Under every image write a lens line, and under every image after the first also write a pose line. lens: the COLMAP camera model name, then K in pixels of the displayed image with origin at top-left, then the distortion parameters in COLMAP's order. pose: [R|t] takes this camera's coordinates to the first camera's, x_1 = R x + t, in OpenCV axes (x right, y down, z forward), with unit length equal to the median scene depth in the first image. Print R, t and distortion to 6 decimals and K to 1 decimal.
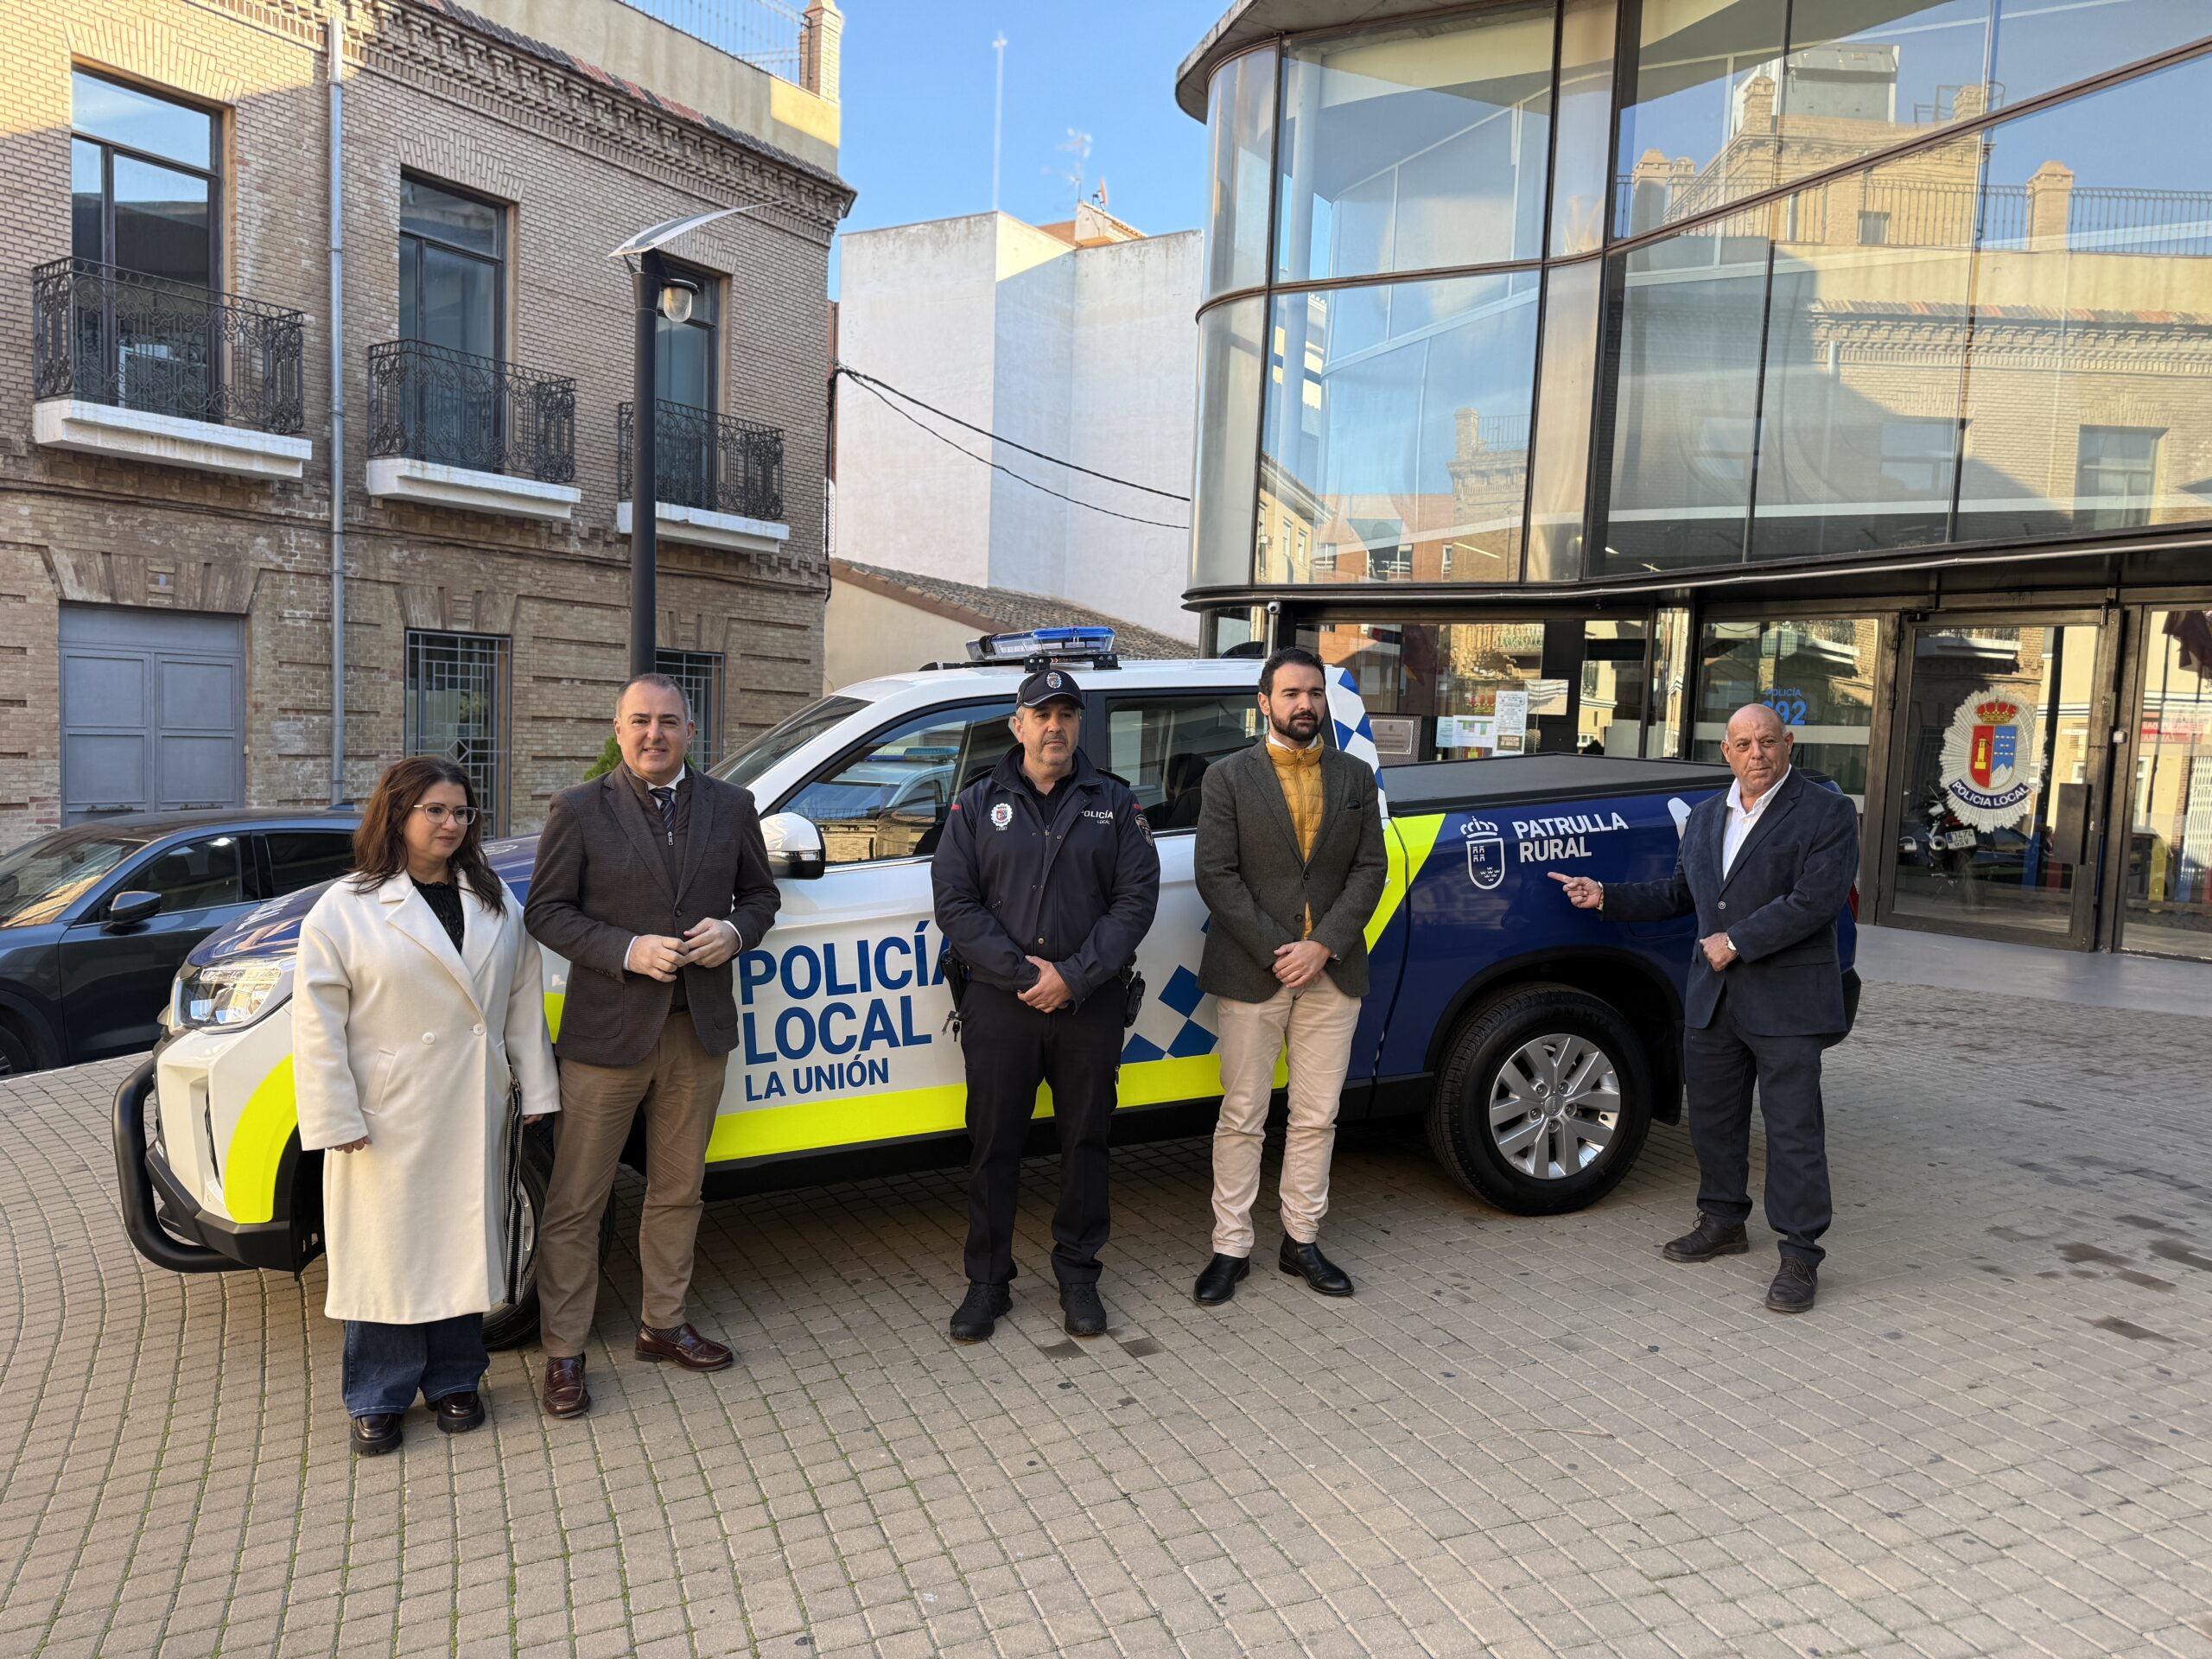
lens RADIAL K [[1525.0, 0, 1105.9], [0, 1525.0, 834.8], [0, 0, 1]] dist [0.017212, -0.017988]
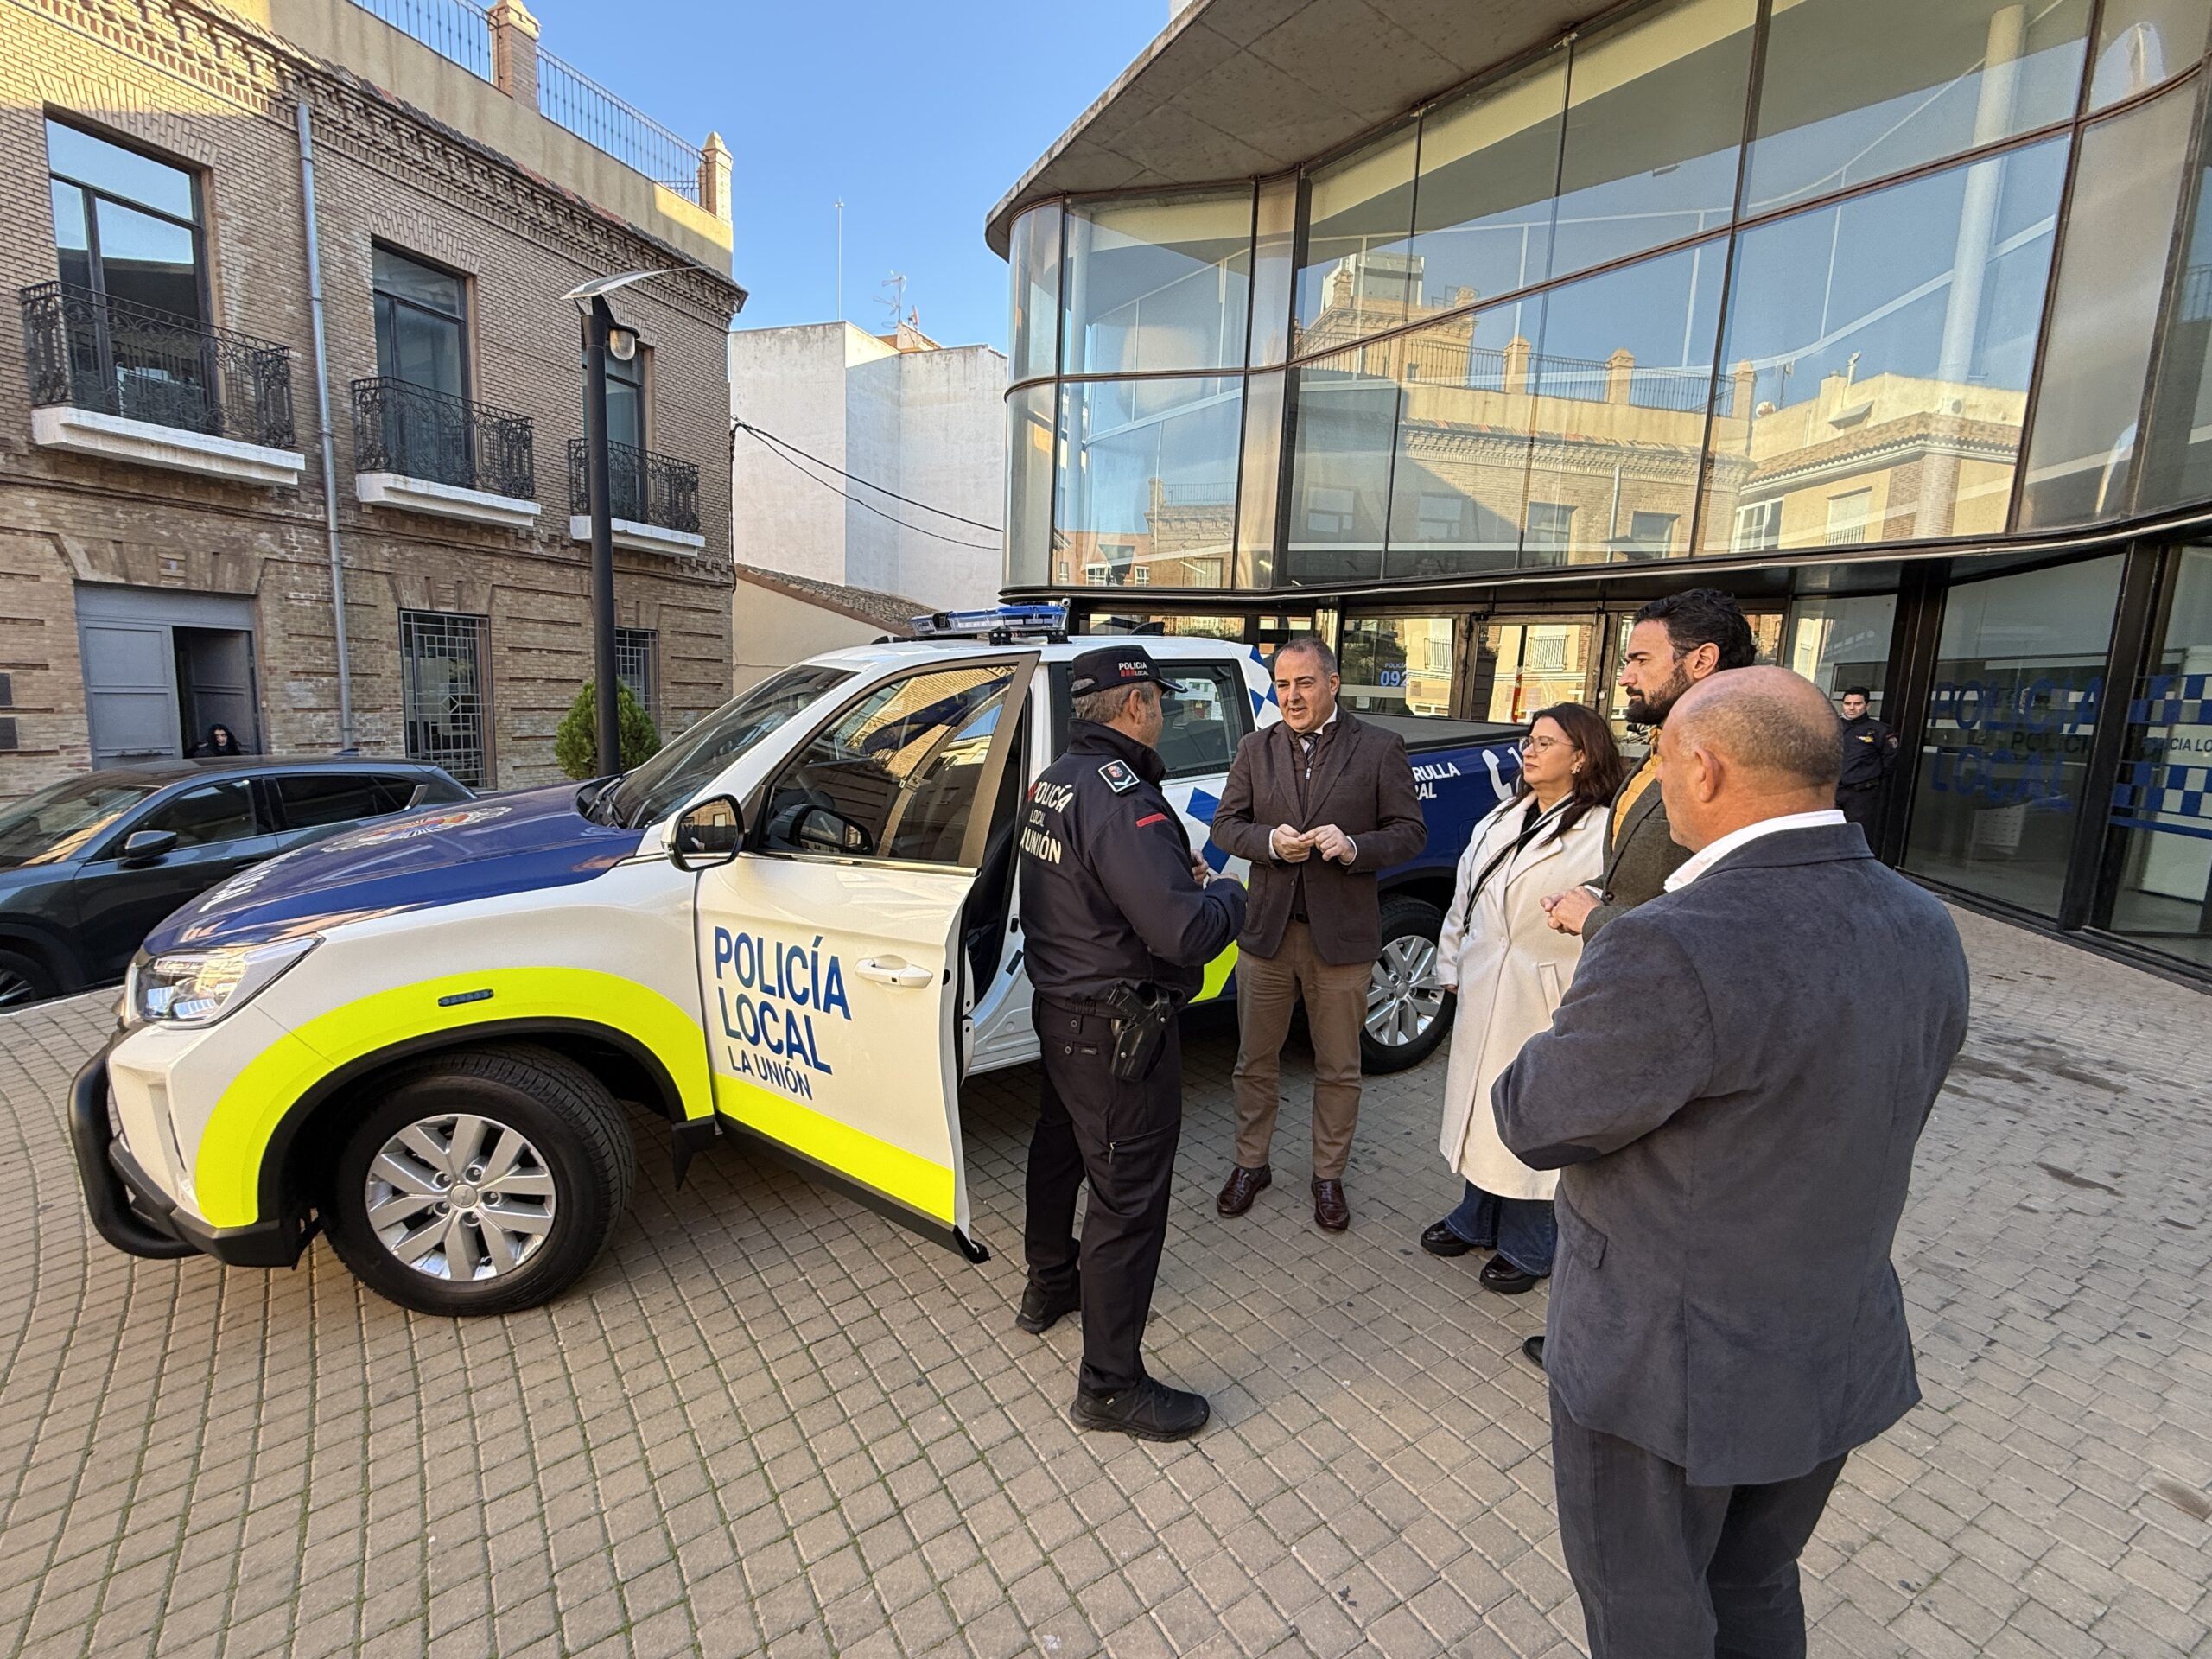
lens RADIAL K [[956.4, 0, 1103.3], [0, 956.4, 823.7], [0, 0, 1]] dist [-0.010032, 0.002743]
pose [[0.980821, -0.025799, 0.193194, -0.039733], [0.011137, 0.997000, 0.076595, -0.010328], [-0.194591, -0.072974, 0.978166, 0.098865]]
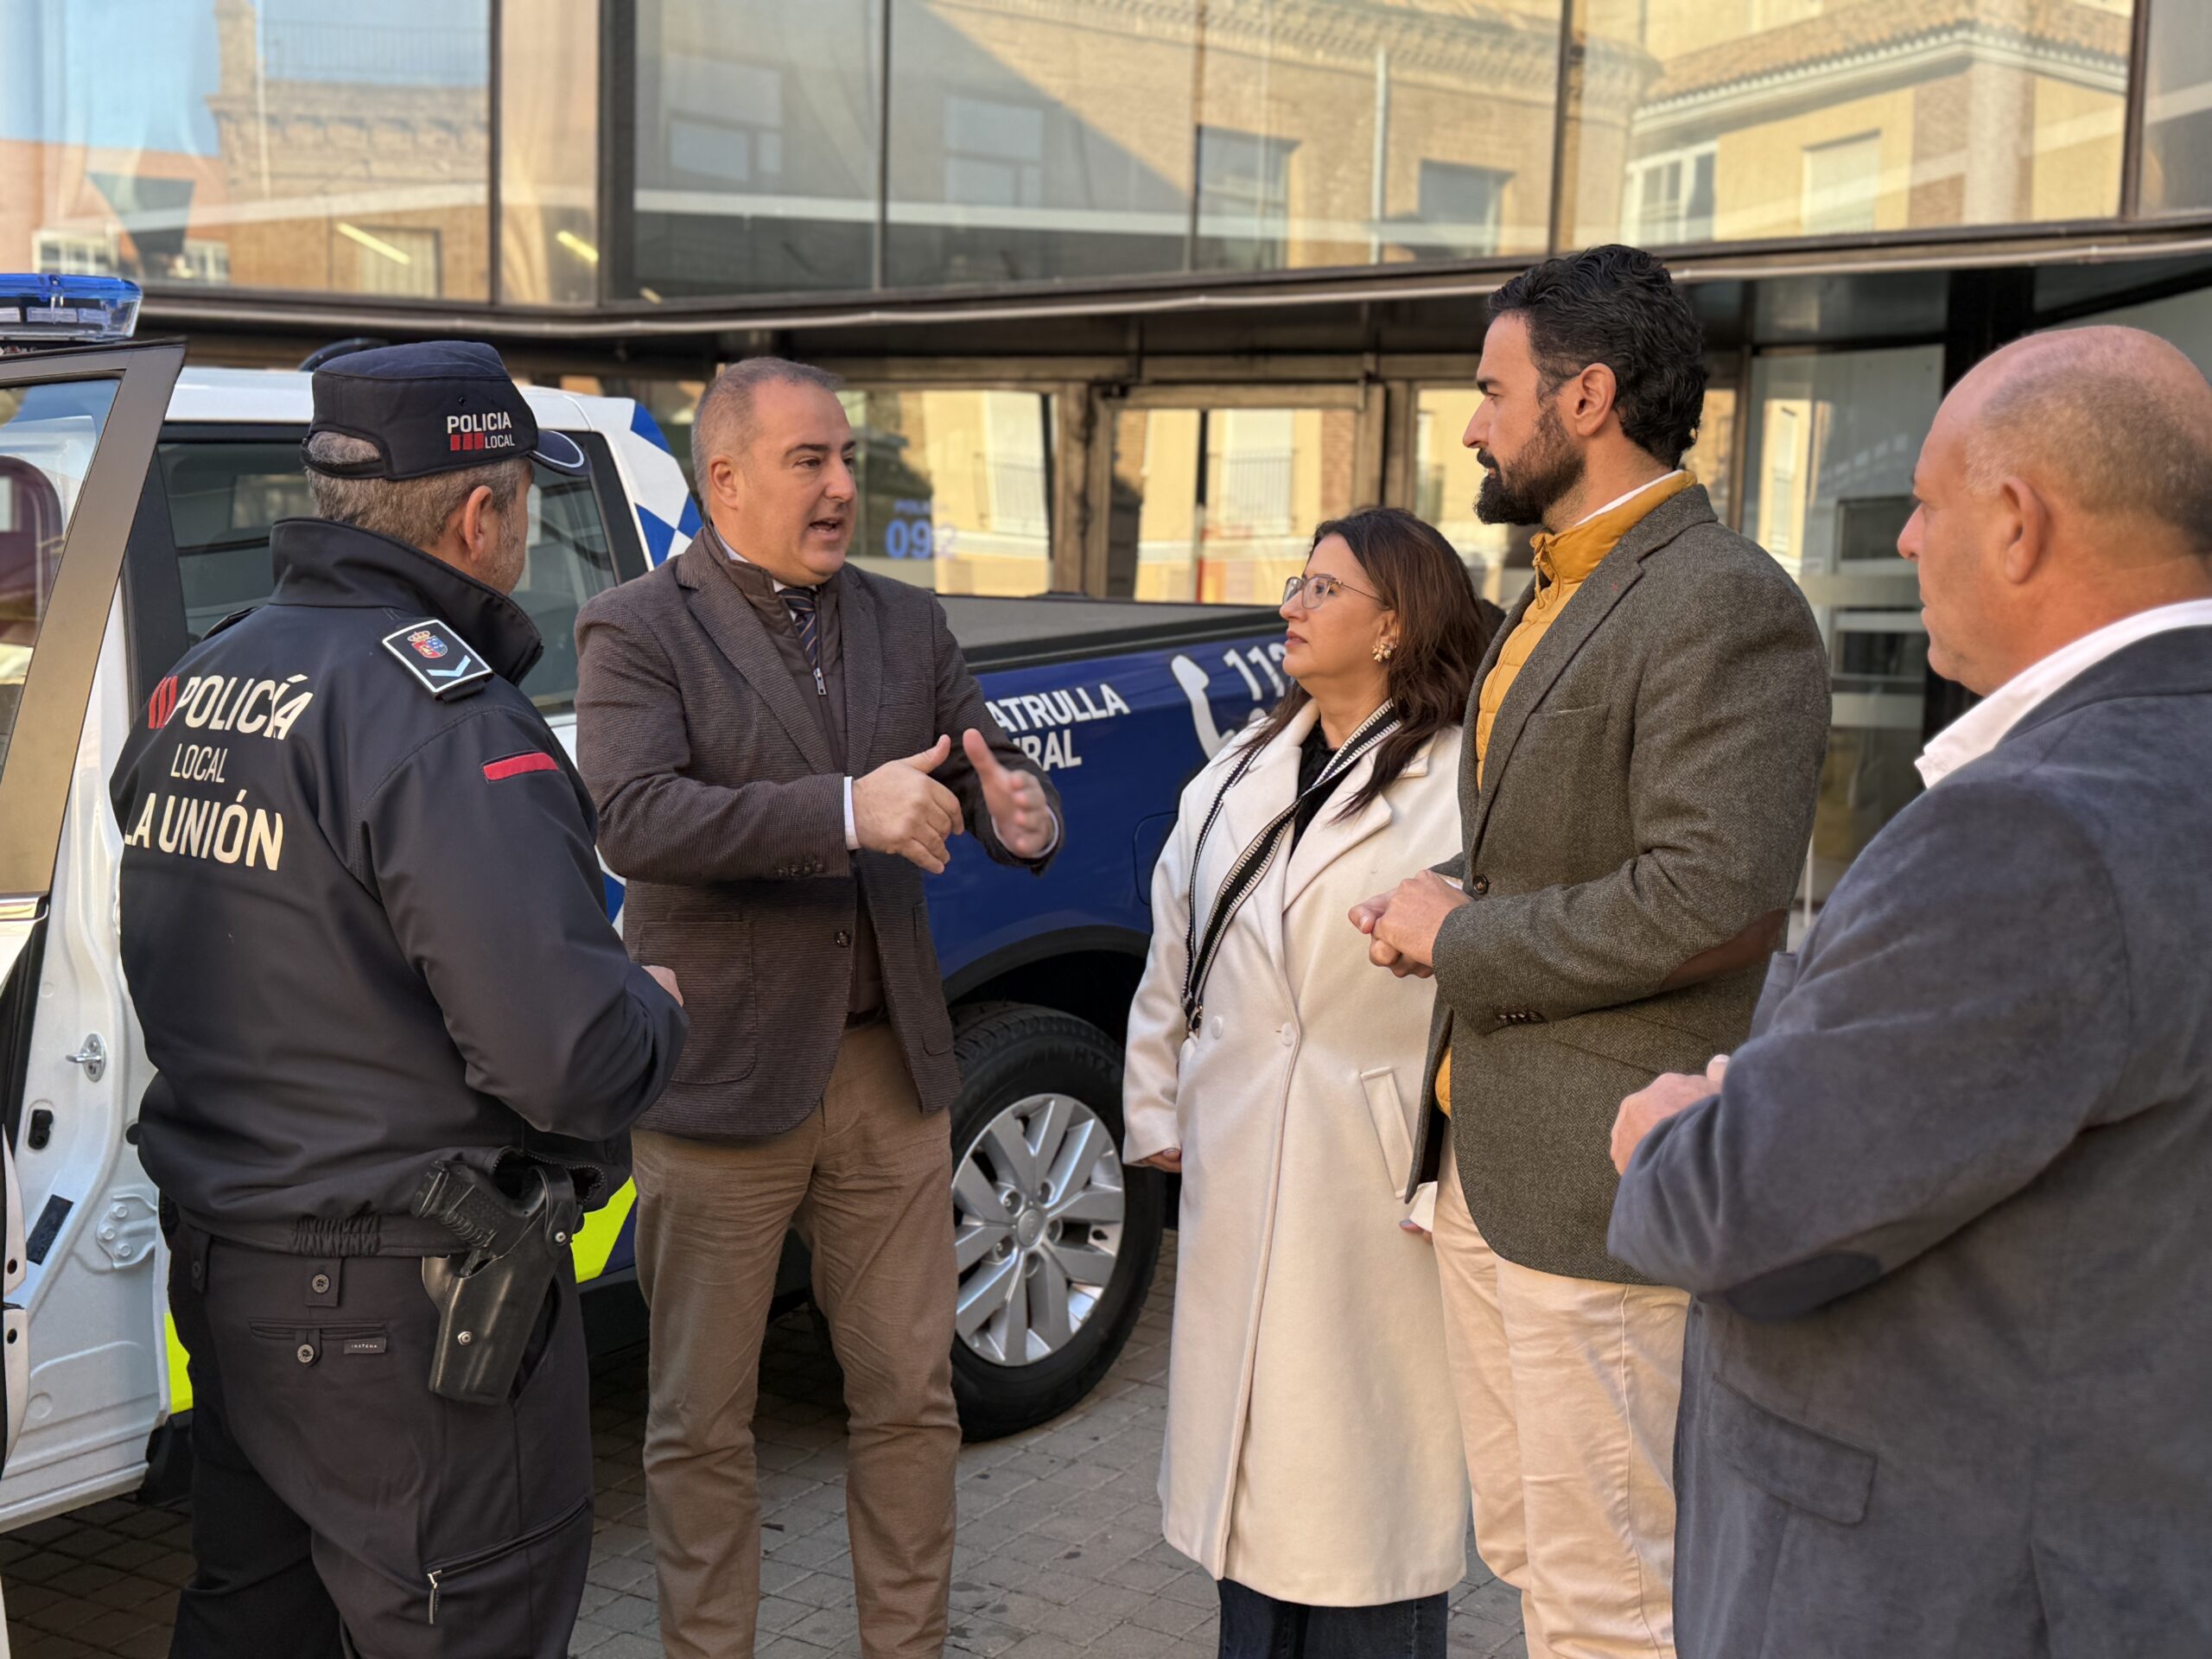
lens RADIAL K [[2553.6, 0, 1096.4], [0, 2553.6, 820.9], [0, 0, 1]] dist [0.093534, 0.000000]
pose [[0.843435, -0.055713, 0.534335, -0.060716], [0.043246, 0.998421, 0.035838, 0.000529], [-0.535488, -0.007119, 0.844513, 0.081369]]
